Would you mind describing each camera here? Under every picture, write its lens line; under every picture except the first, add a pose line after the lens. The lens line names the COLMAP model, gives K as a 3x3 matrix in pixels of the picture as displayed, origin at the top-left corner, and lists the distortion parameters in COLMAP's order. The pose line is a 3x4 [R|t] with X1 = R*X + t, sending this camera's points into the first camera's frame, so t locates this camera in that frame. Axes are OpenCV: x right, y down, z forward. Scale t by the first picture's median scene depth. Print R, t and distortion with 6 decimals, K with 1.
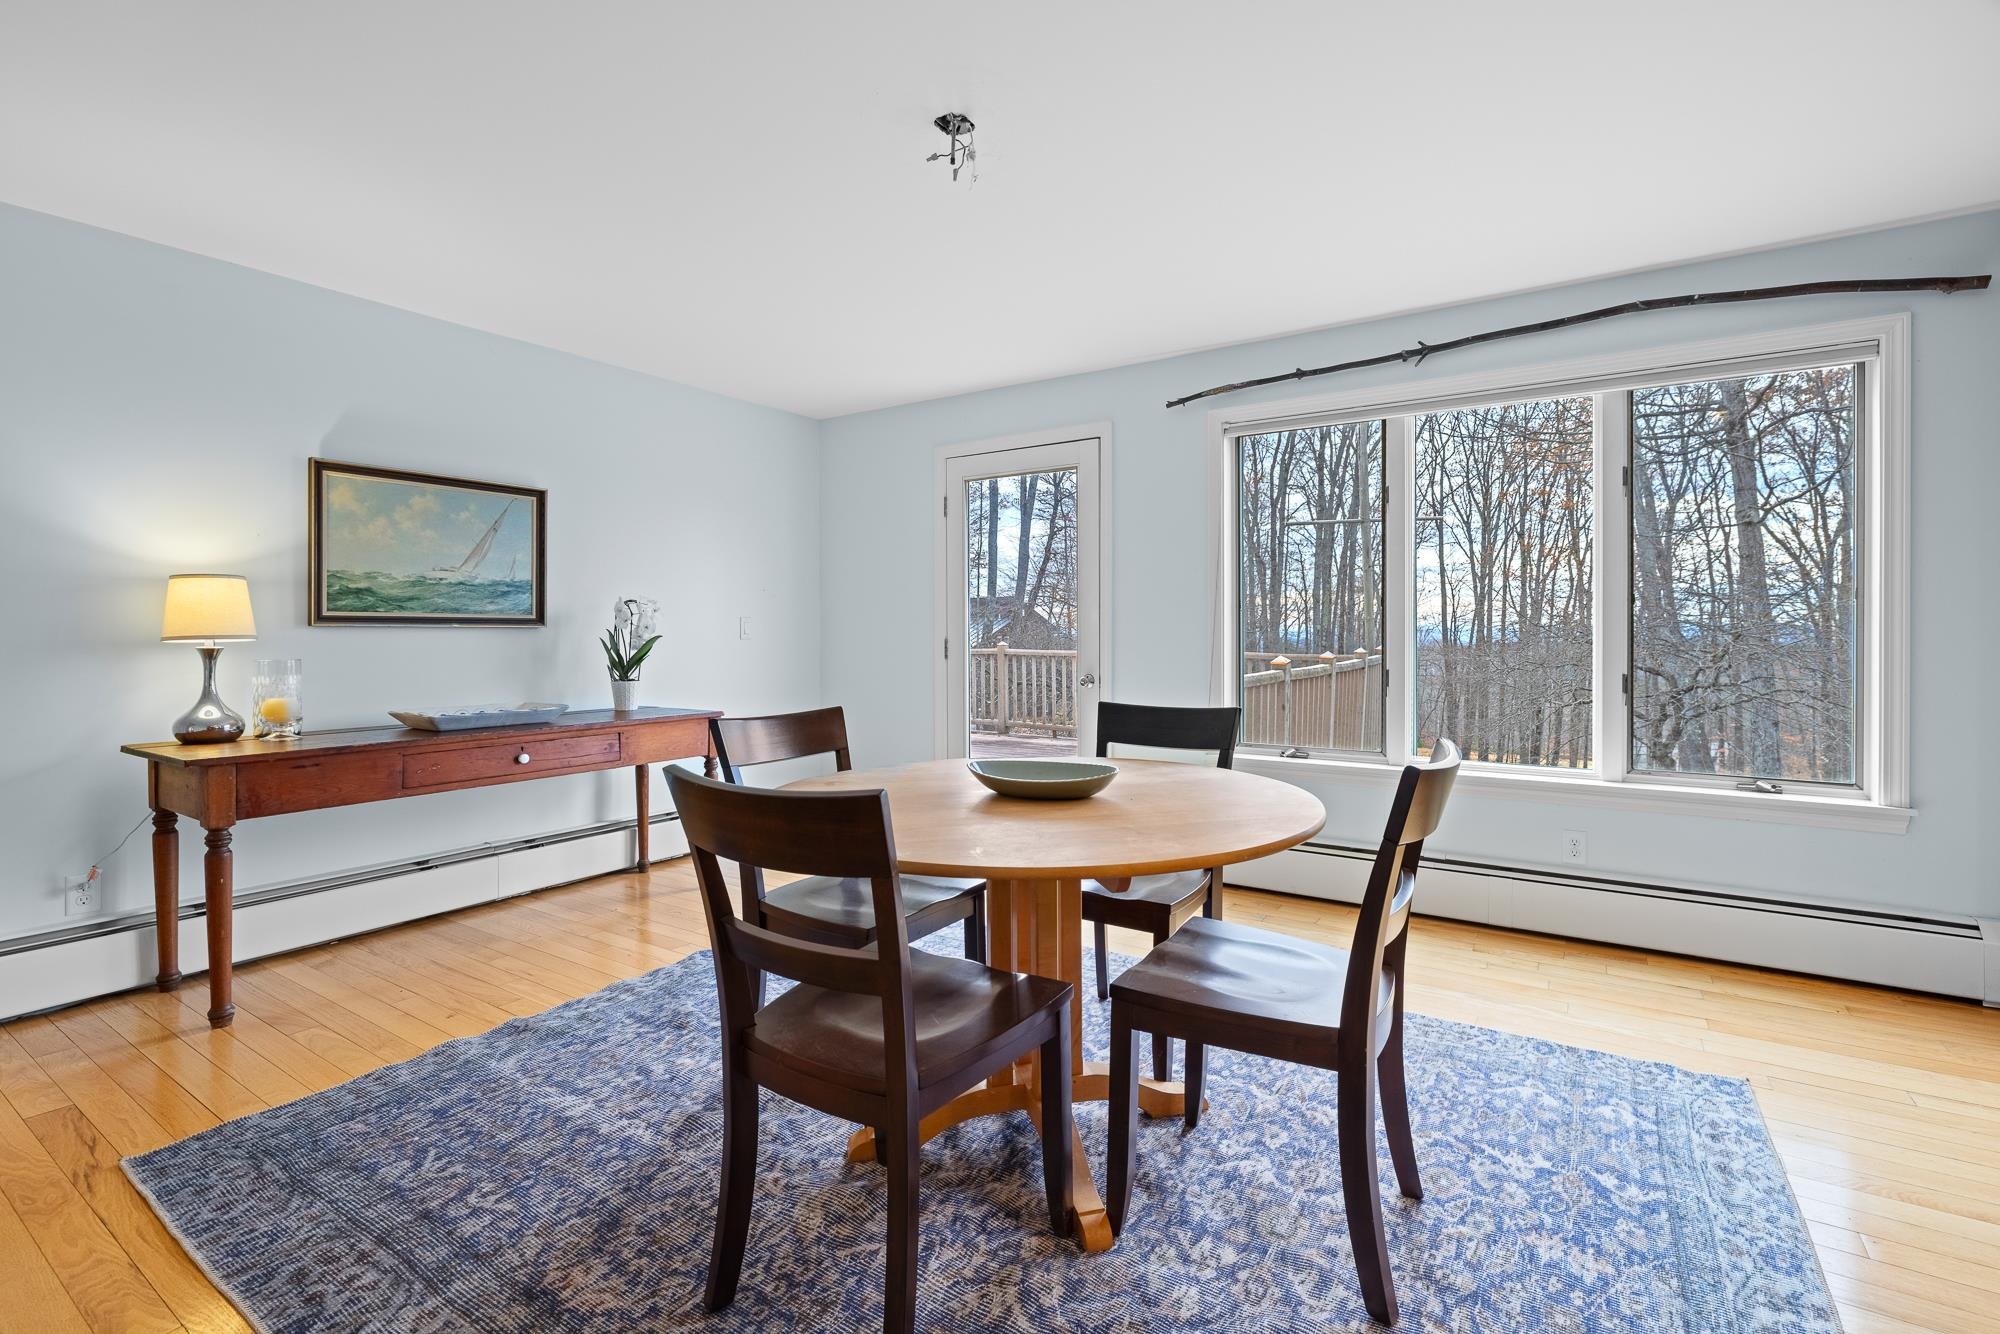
lens RADIAL K [[879.1, 0, 1033.9], [0, 879.1, 632.4], [0, 0, 1]] dist [-0.001591, -0.000126]
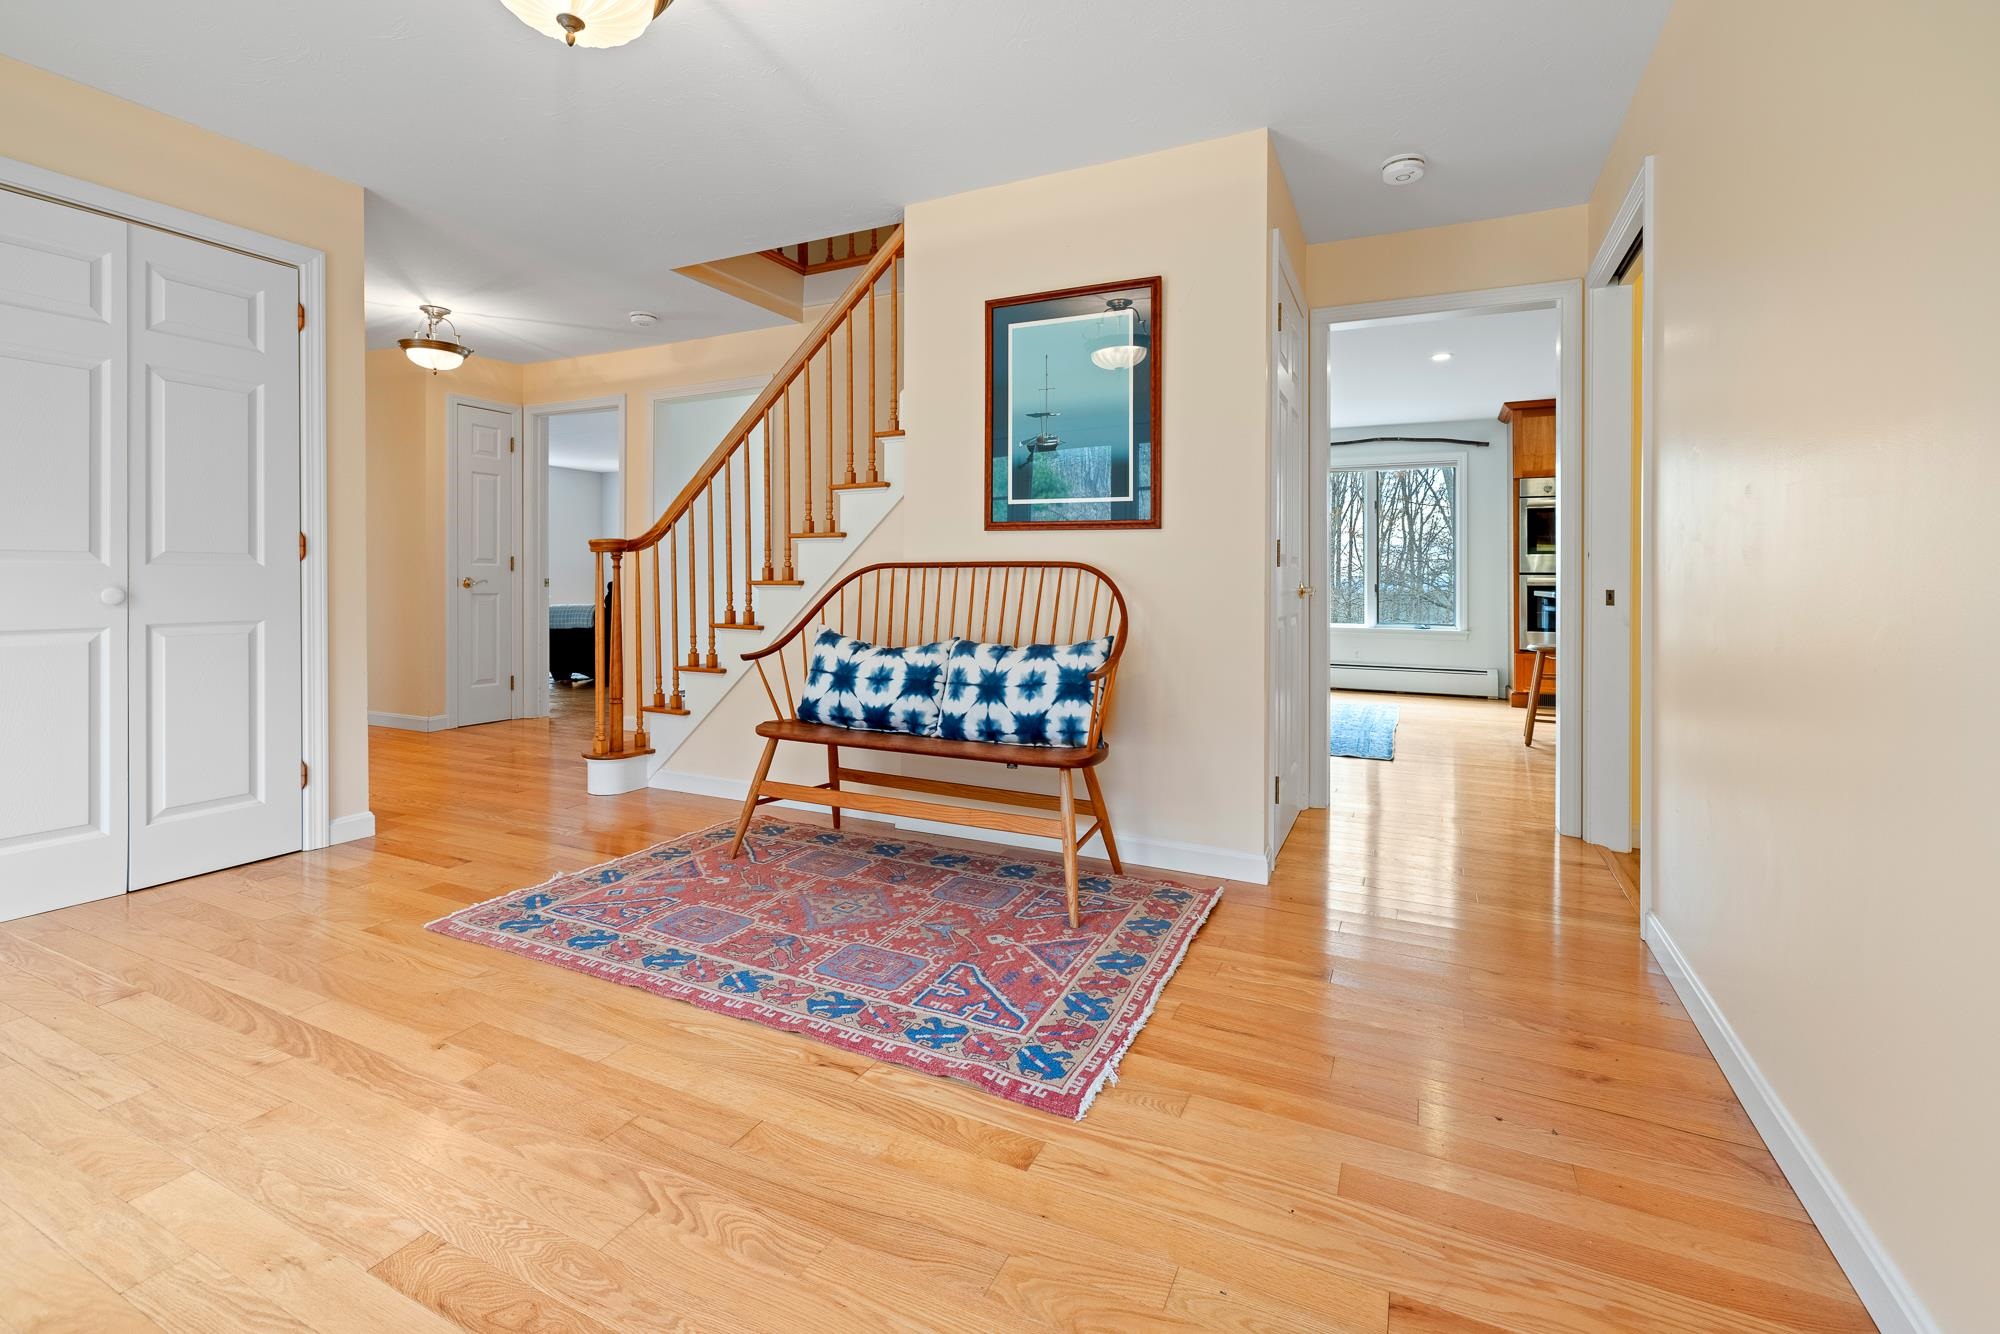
lens RADIAL K [[861.9, 0, 1022.8], [0, 861.9, 584.7], [0, 0, 1]] dist [-0.002508, 0.000286]
pose [[0.992102, -0.002168, 0.125417, -0.367585], [0.002331, 0.999997, -0.001154, 0.027226], [-0.125414, 0.001437, 0.992103, -0.758949]]
